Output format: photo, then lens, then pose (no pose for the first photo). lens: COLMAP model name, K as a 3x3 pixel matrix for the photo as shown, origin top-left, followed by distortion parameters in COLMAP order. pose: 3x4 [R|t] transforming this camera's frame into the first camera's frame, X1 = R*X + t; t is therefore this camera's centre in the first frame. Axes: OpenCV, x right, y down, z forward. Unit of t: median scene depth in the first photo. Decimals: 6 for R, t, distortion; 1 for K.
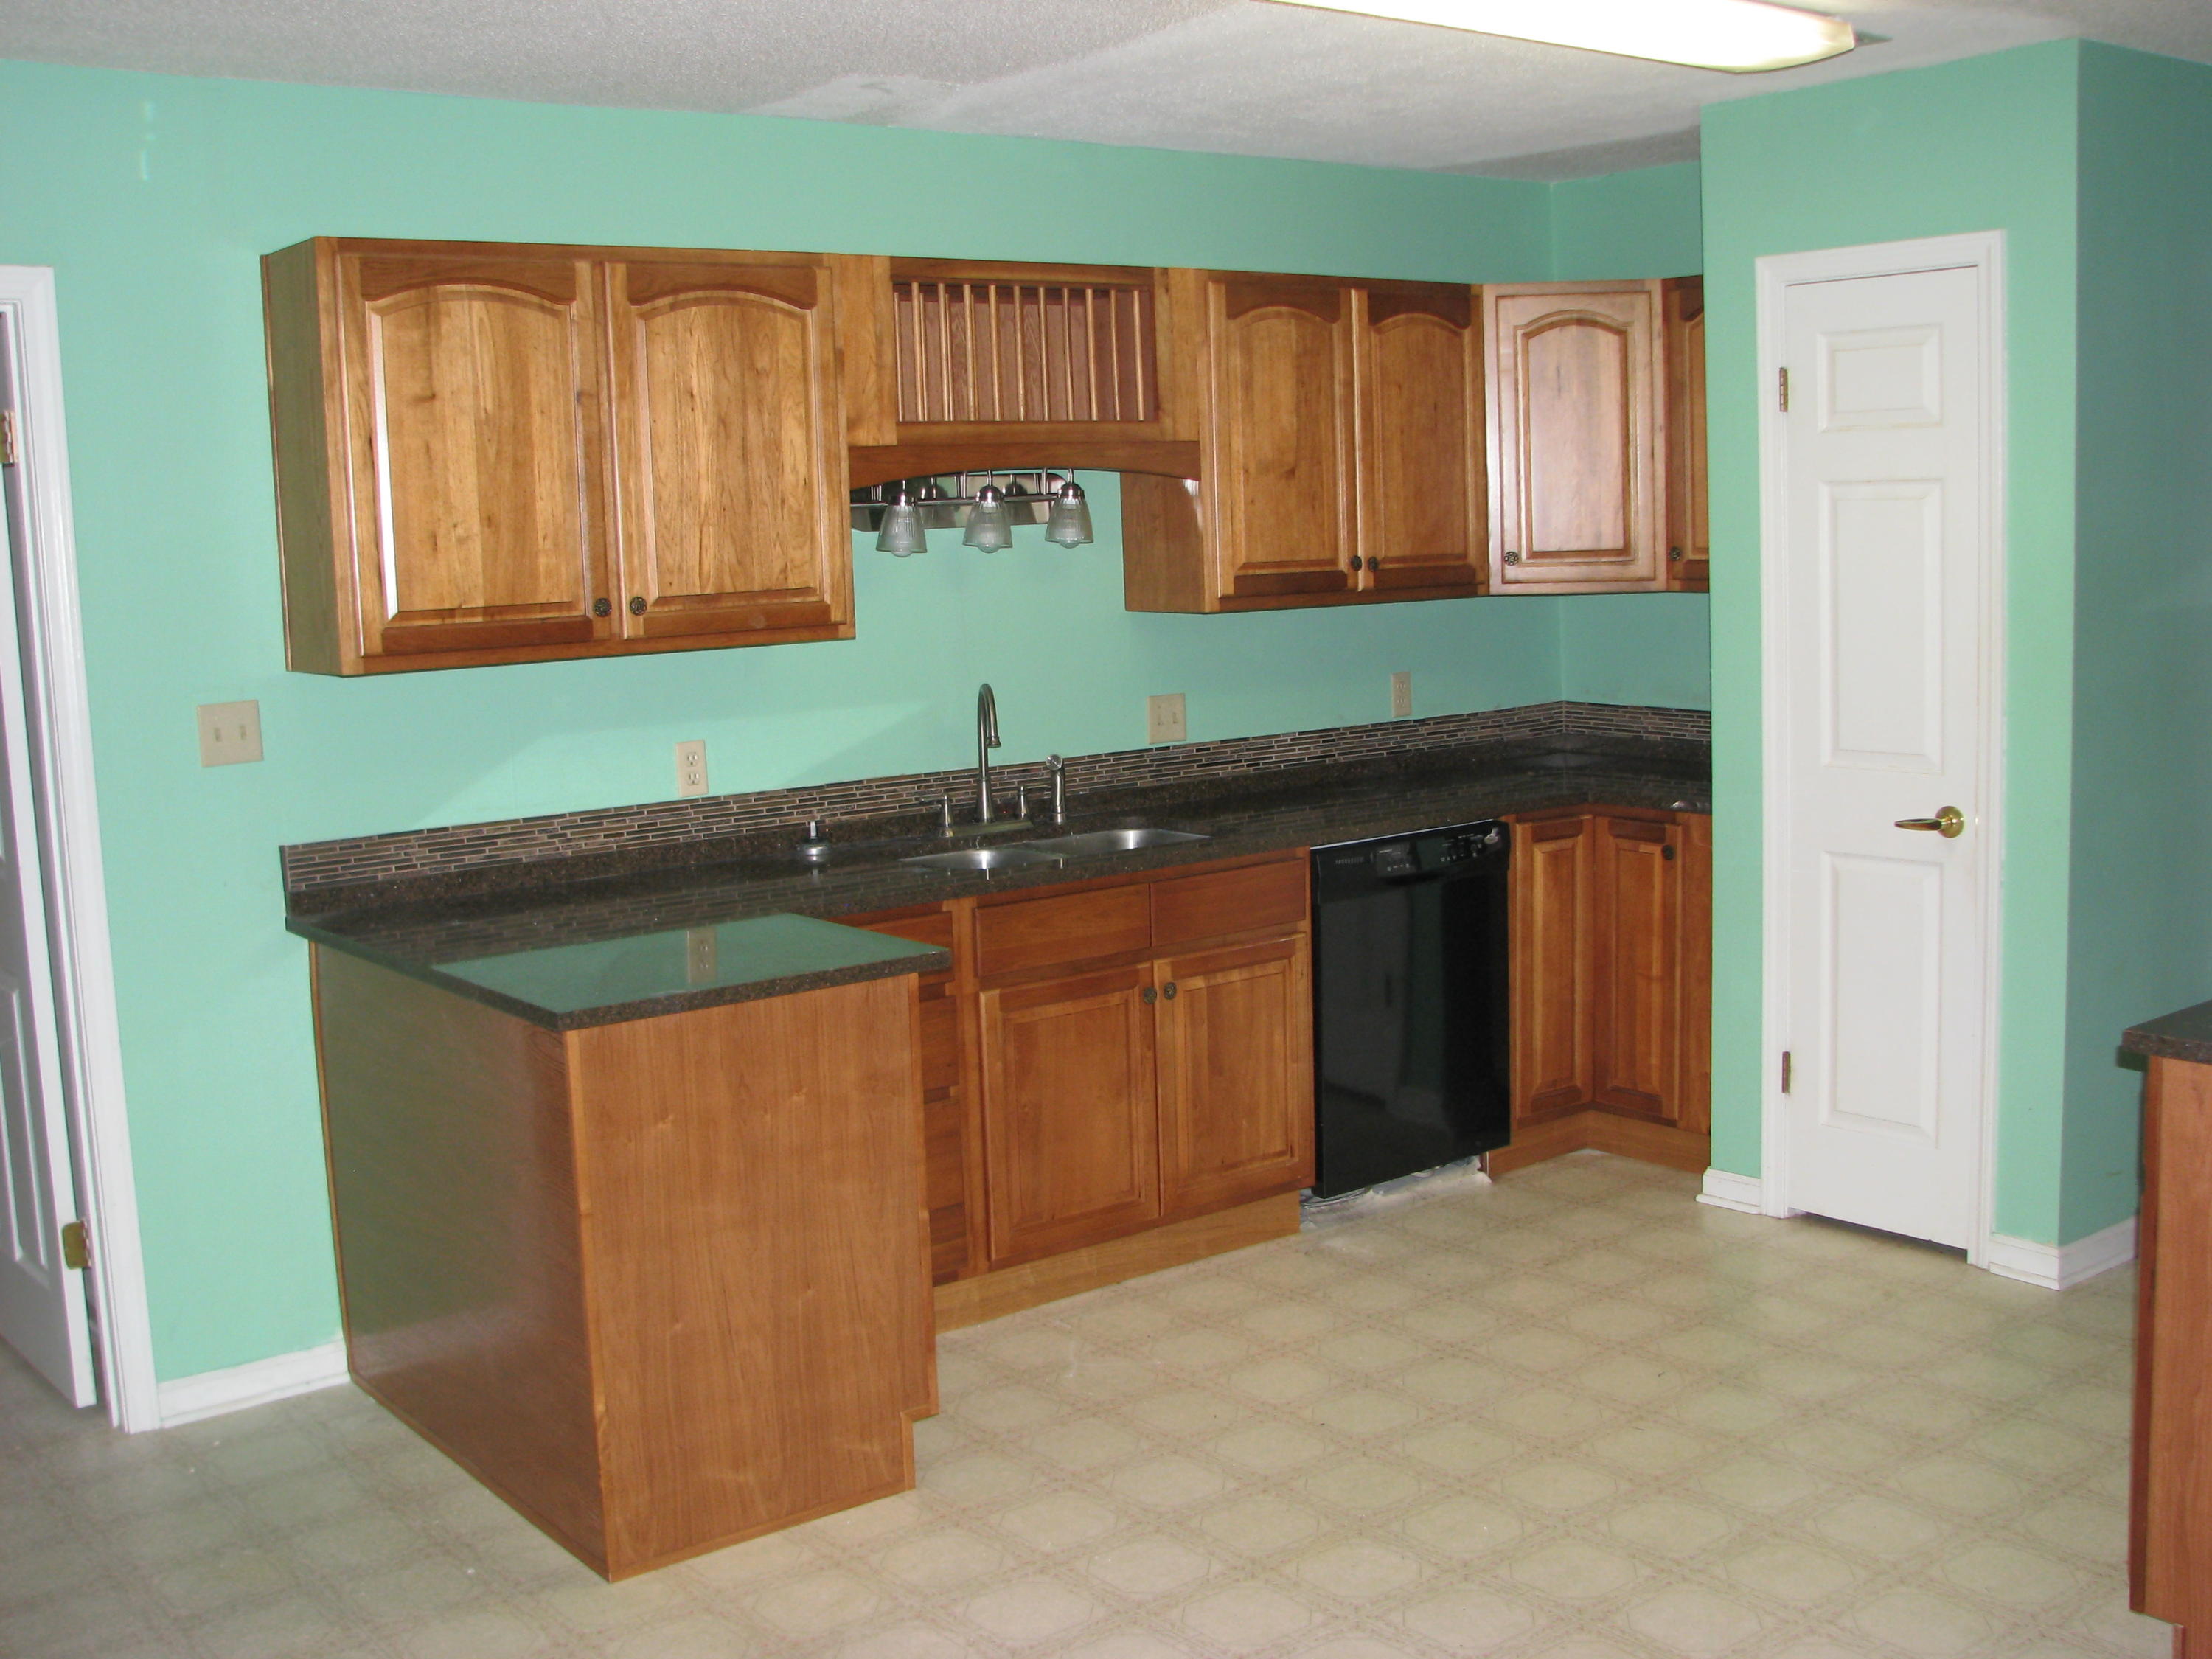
lens RADIAL K [[2380.5, 0, 1106.0], [0, 2380.5, 829.5], [0, 0, 1]] dist [-0.225421, 0.338734]
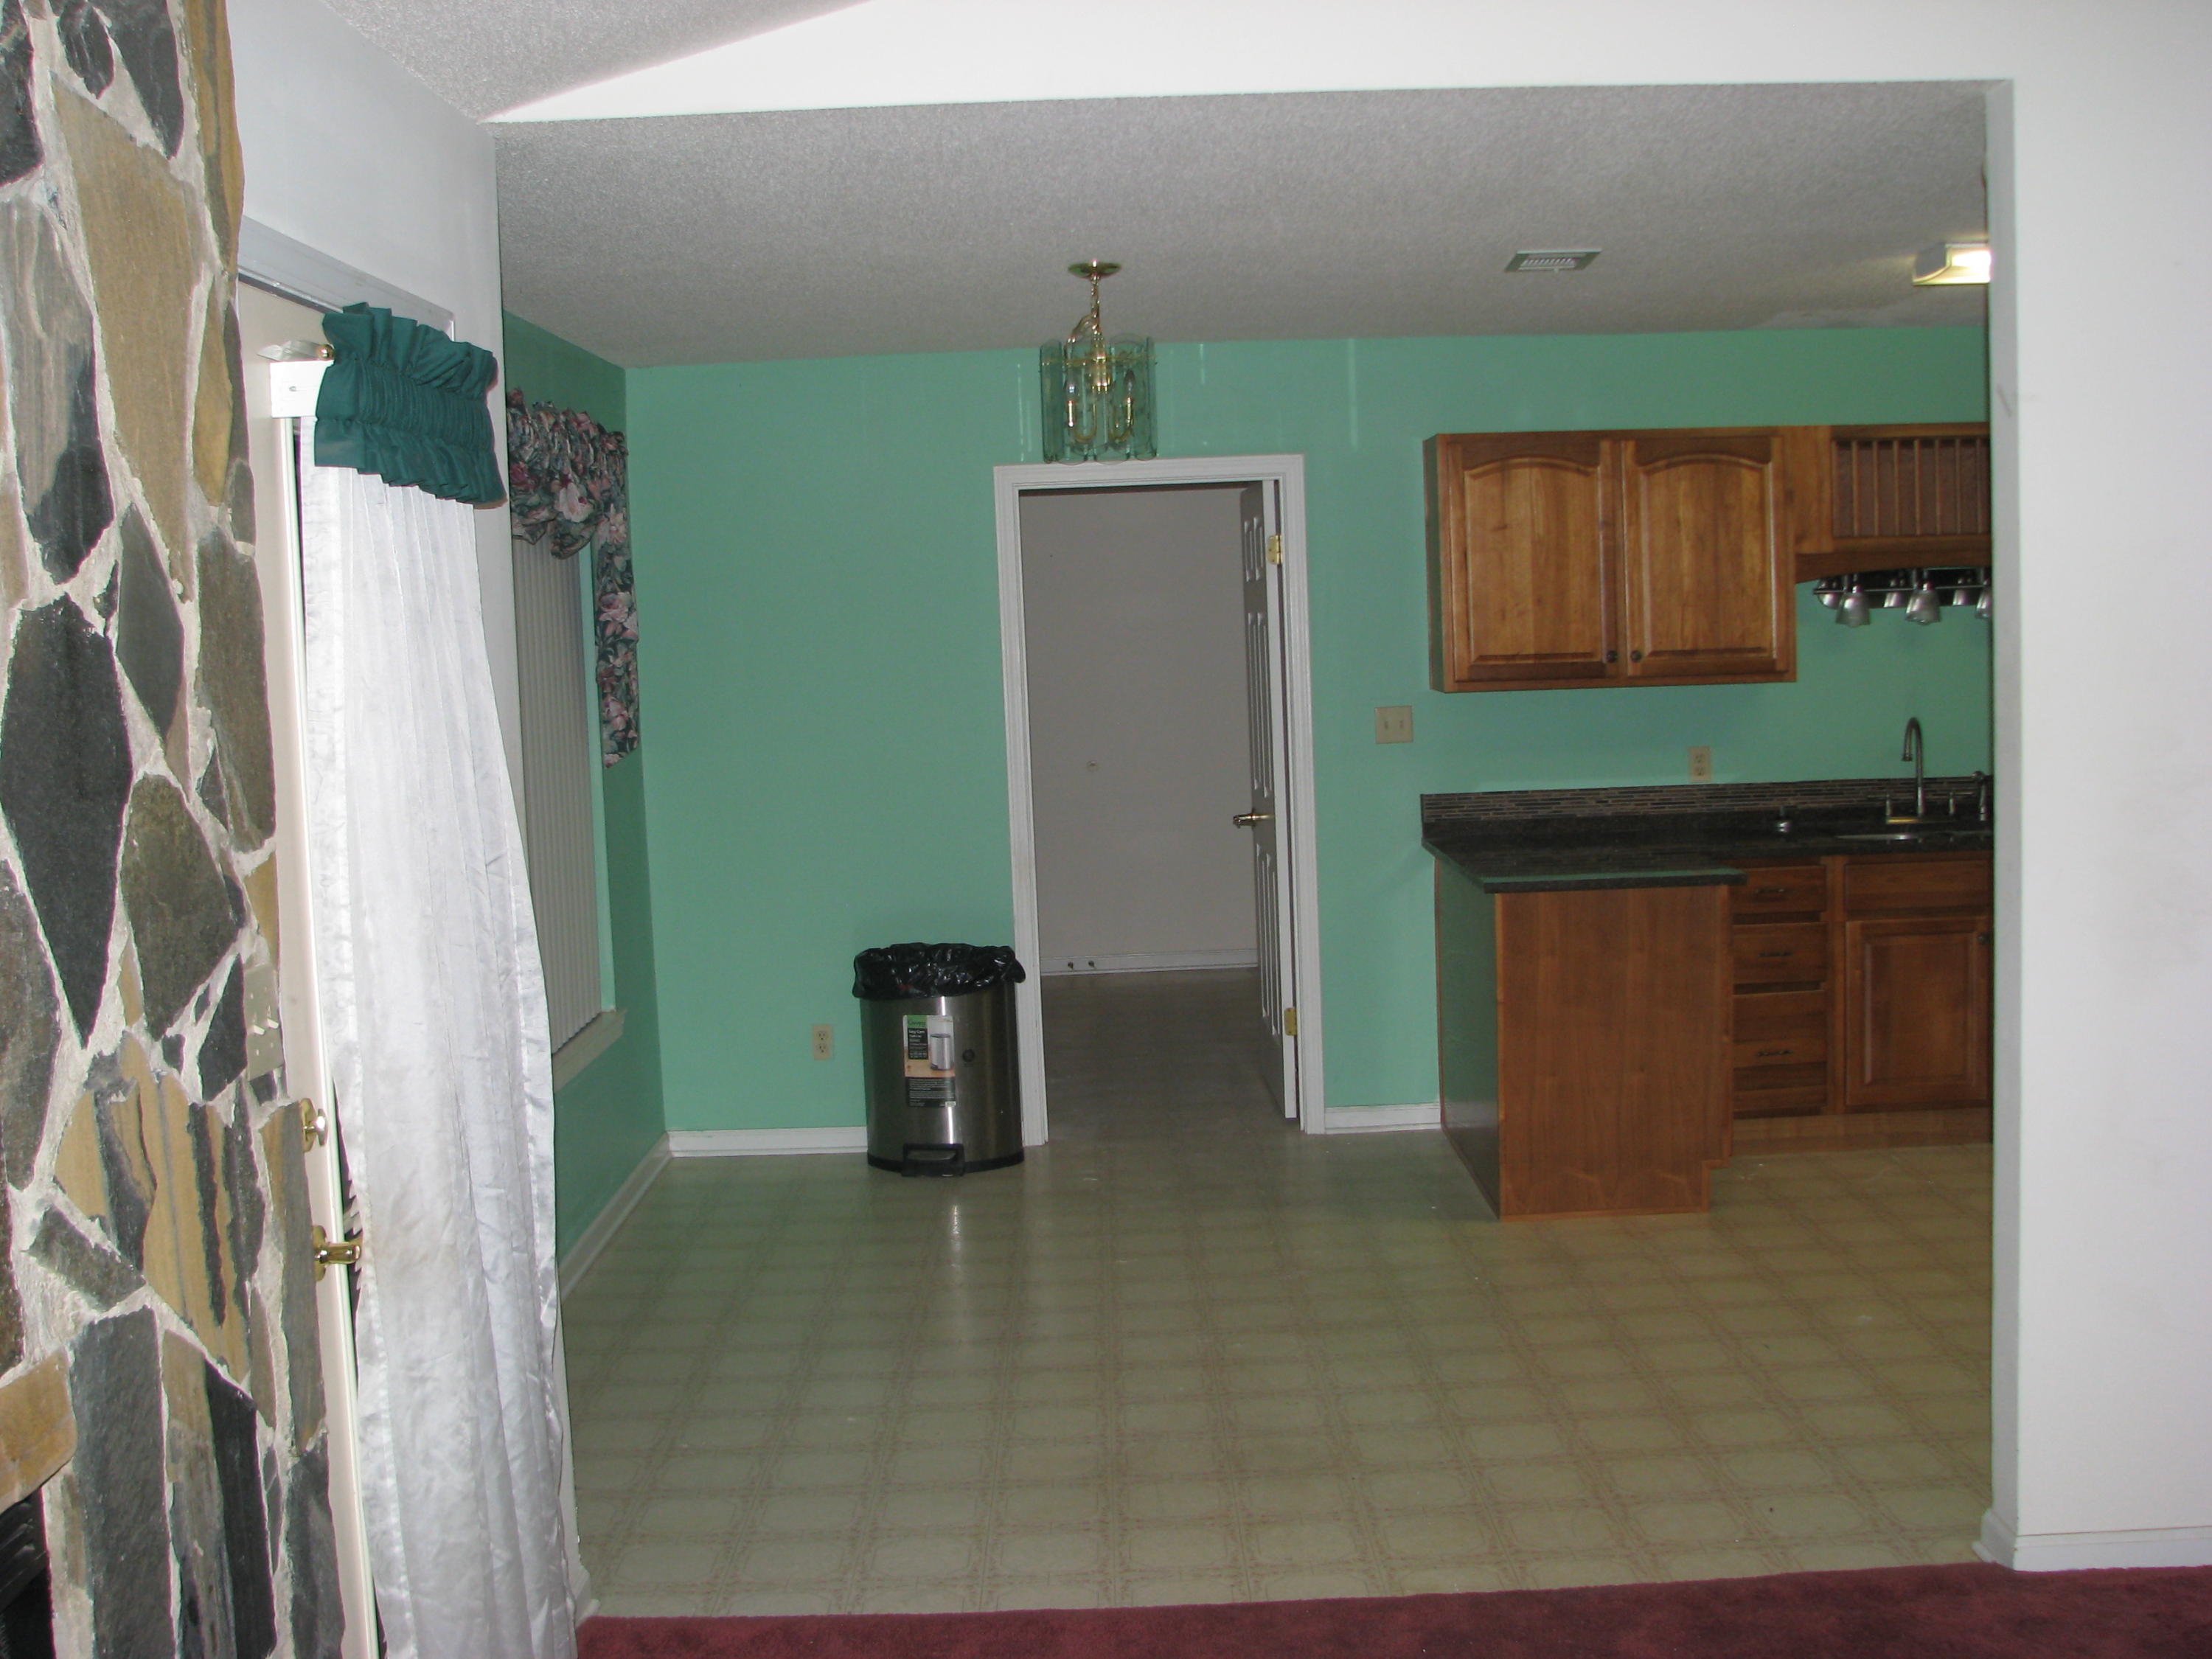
lens RADIAL K [[2380.5, 0, 1106.0], [0, 2380.5, 829.5], [0, 0, 1]] dist [-0.225421, 0.338734]
pose [[0.790890, 0.061486, -0.608862, 0.486315], [-0.071189, 0.997429, 0.008253, 0.033412], [0.607803, 0.036817, 0.793234, -0.464029]]
